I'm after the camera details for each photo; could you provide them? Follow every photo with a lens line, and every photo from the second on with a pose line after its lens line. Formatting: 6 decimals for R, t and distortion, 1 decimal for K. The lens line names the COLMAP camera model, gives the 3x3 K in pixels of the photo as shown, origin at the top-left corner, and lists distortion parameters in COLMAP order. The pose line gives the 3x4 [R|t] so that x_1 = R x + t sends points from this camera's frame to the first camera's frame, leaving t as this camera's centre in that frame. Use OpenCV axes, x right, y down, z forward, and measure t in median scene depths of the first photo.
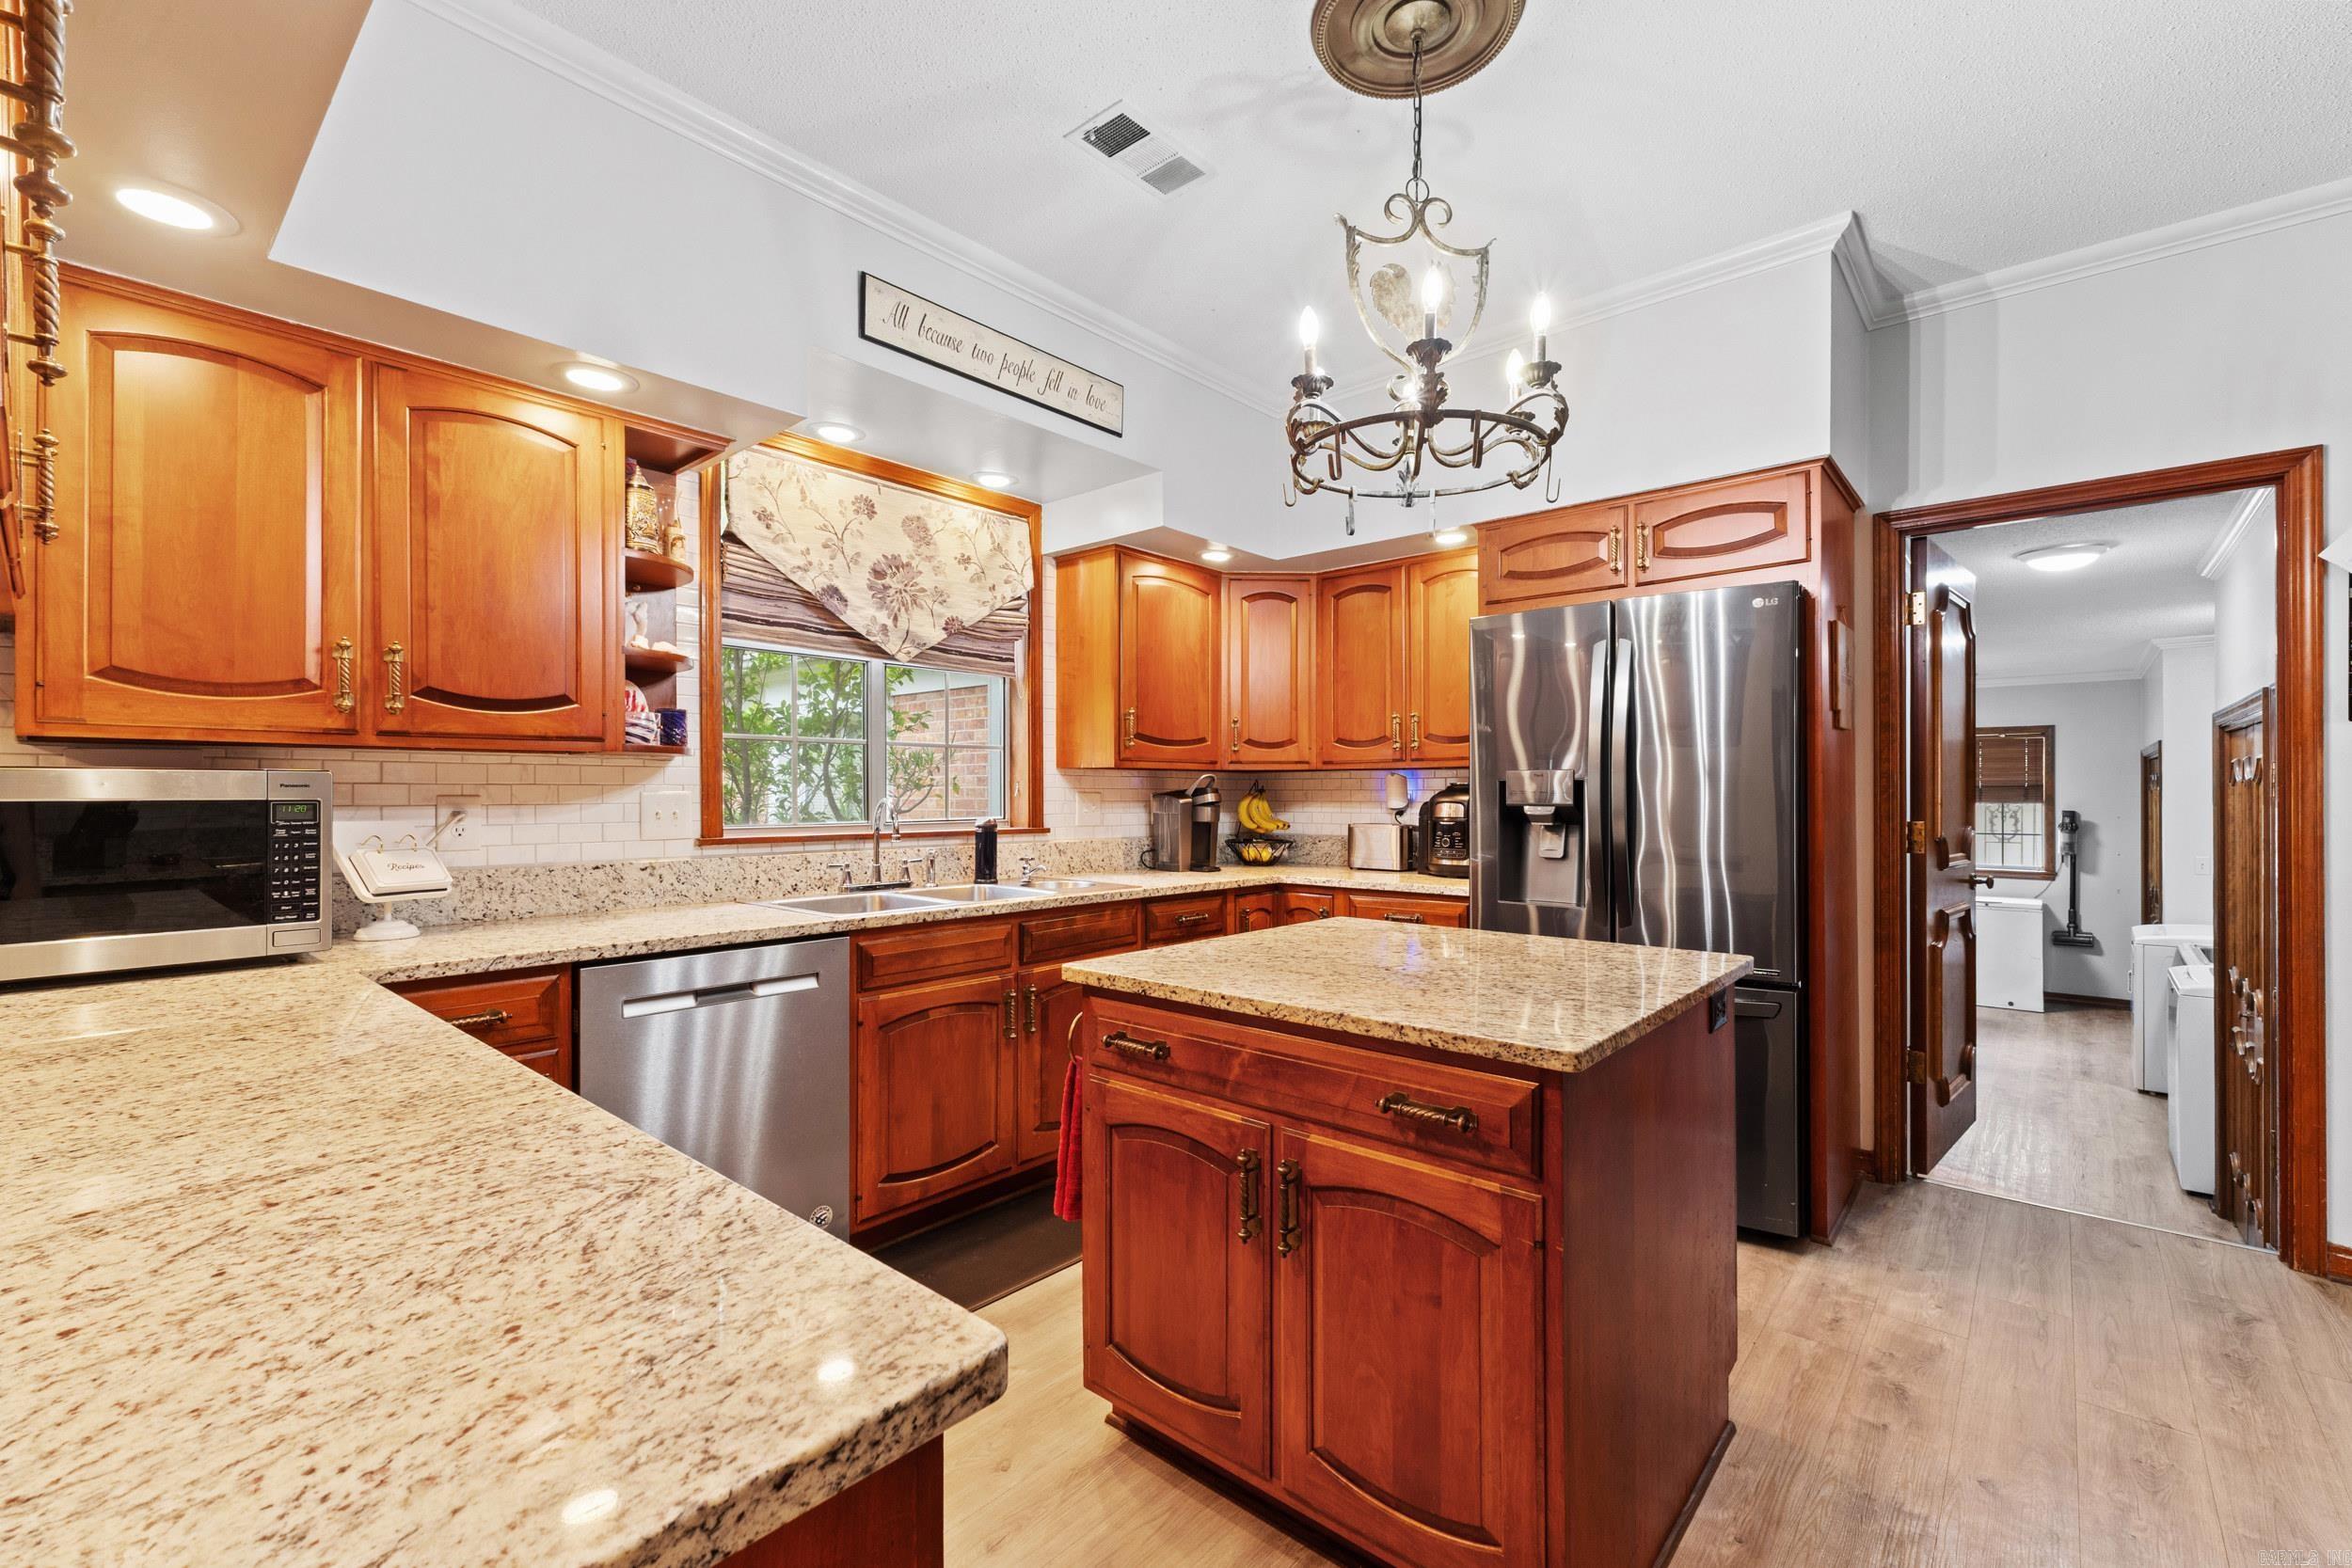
lens RADIAL K [[989.4, 0, 1173.4], [0, 989.4, 783.5], [0, 0, 1]] dist [0.003943, -0.000054]
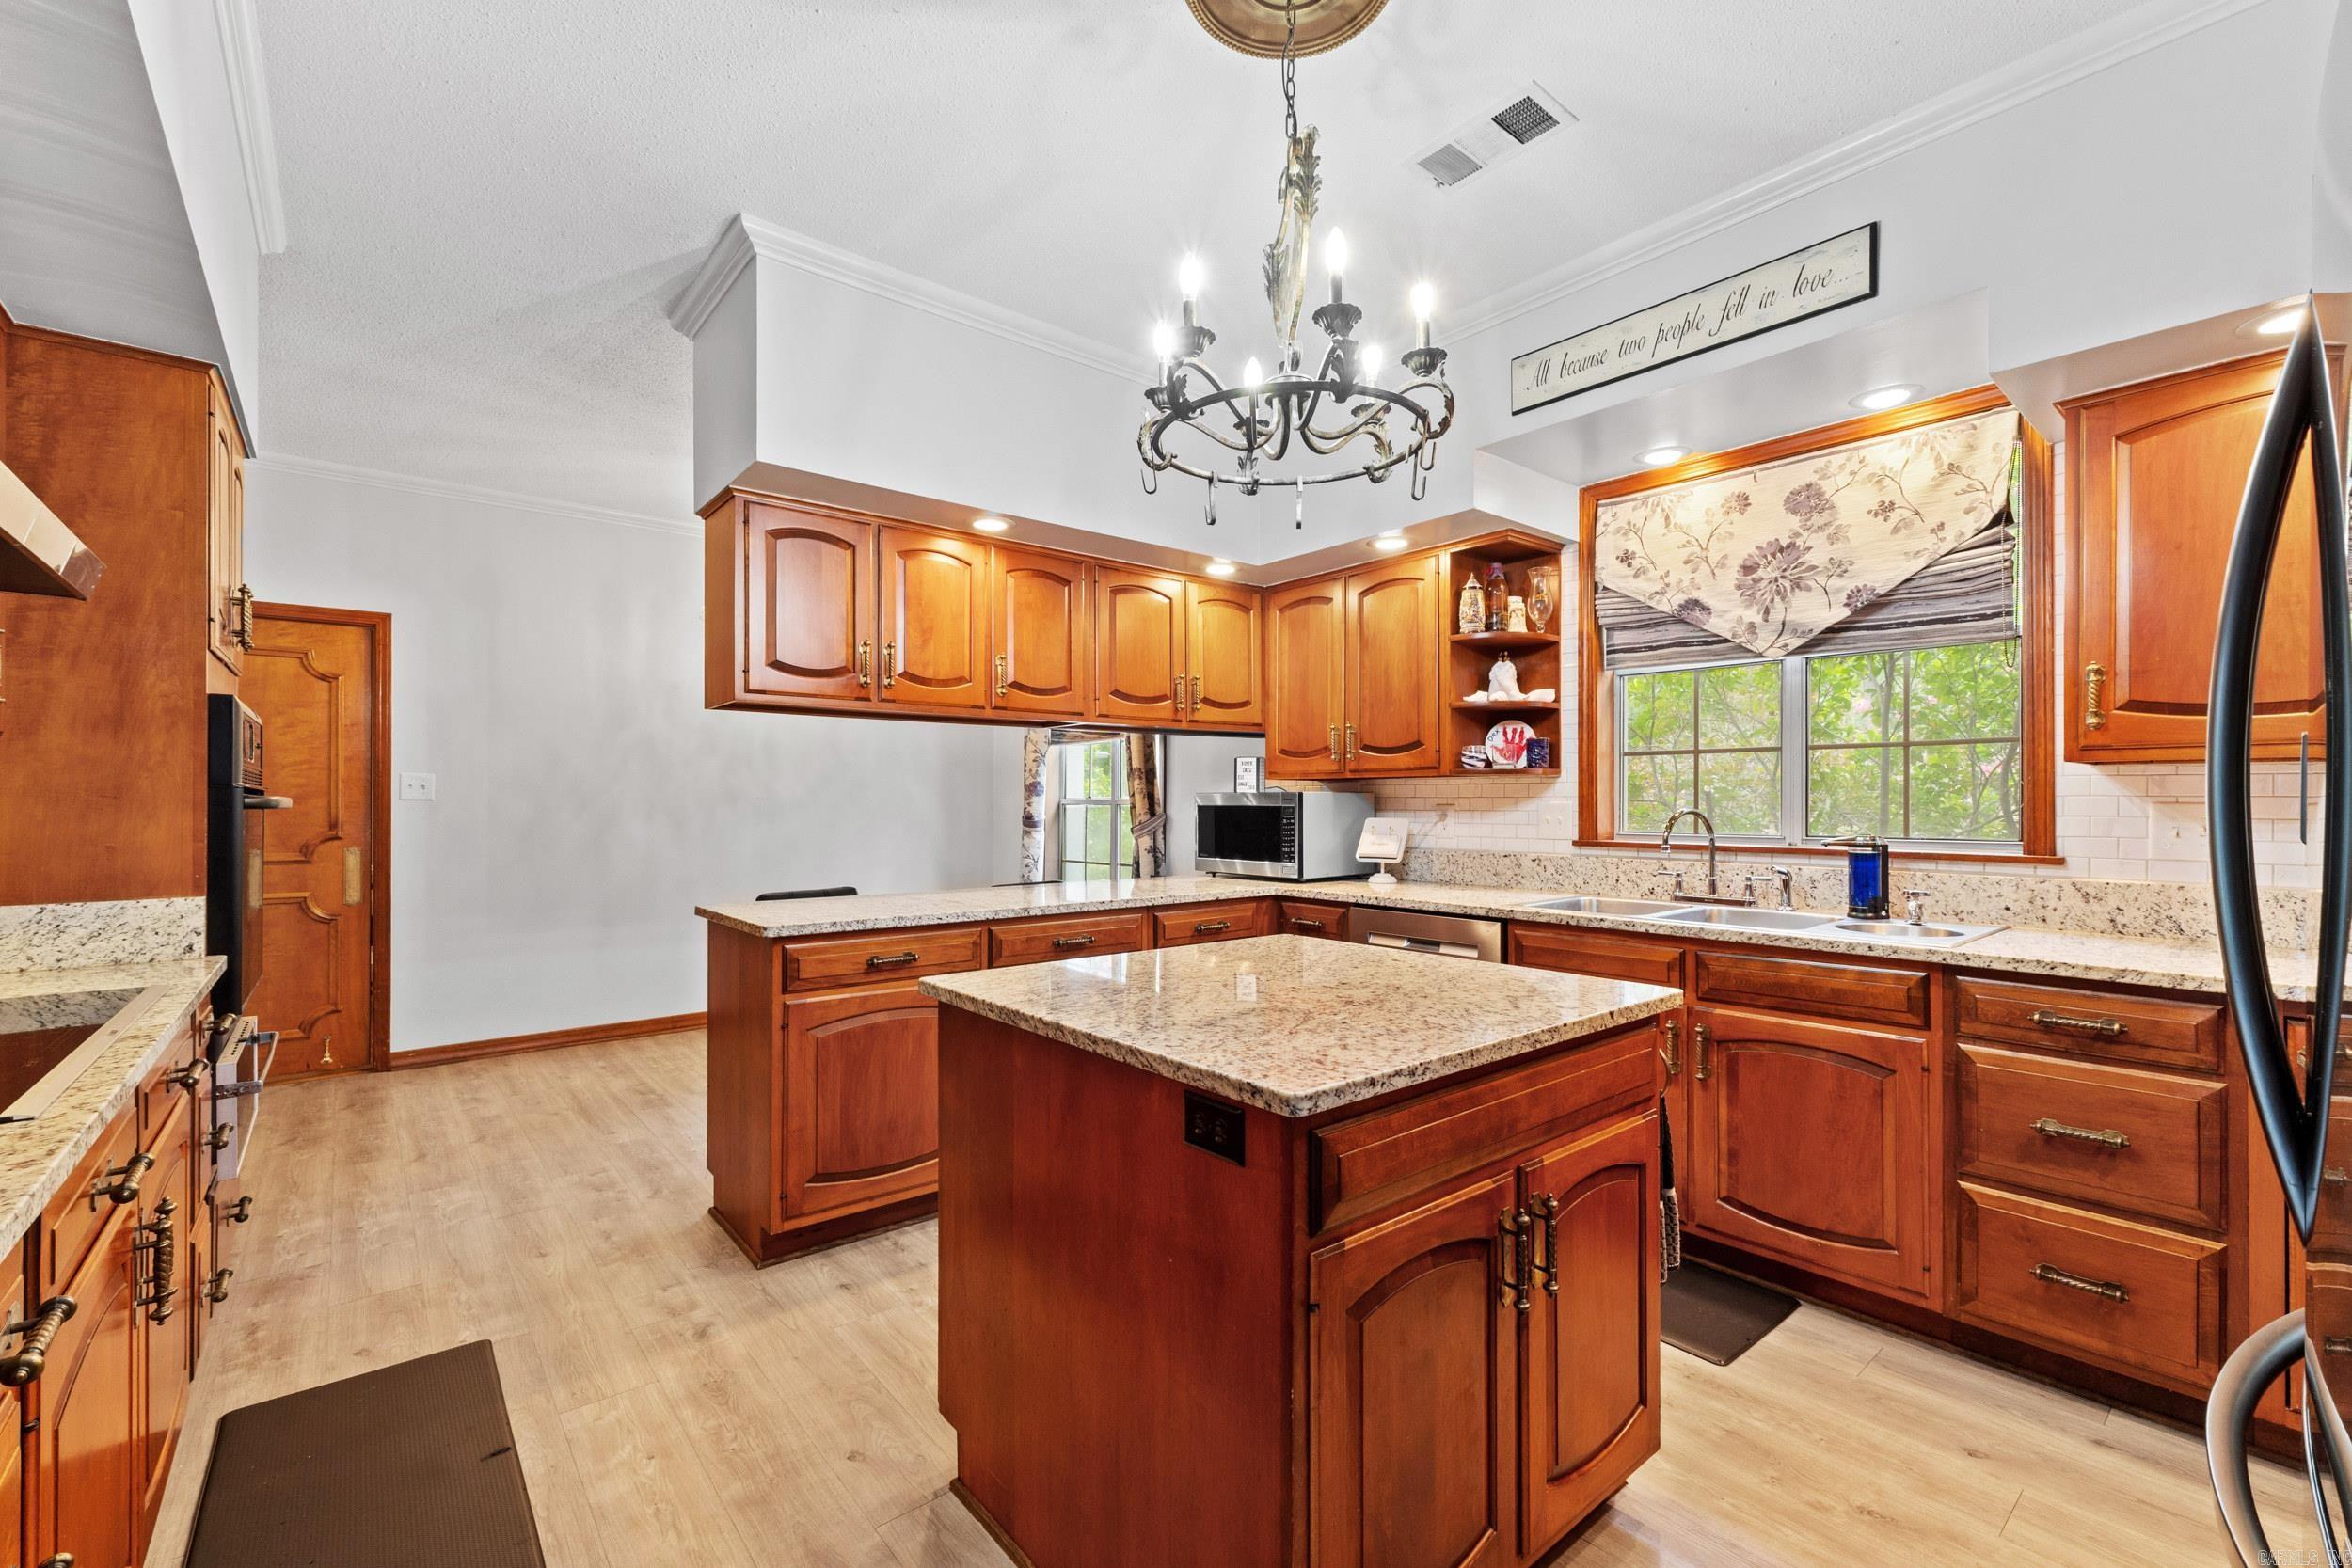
lens RADIAL K [[924.2, 0, 1174.7], [0, 924.2, 801.6], [0, 0, 1]] dist [0.000917, 0.000024]
pose [[-0.123682, 0.000040, -0.992322, 0.659958], [0.008219, 0.999966, -0.000984, 0.004397], [0.992288, -0.008277, -0.123678, 0.589159]]
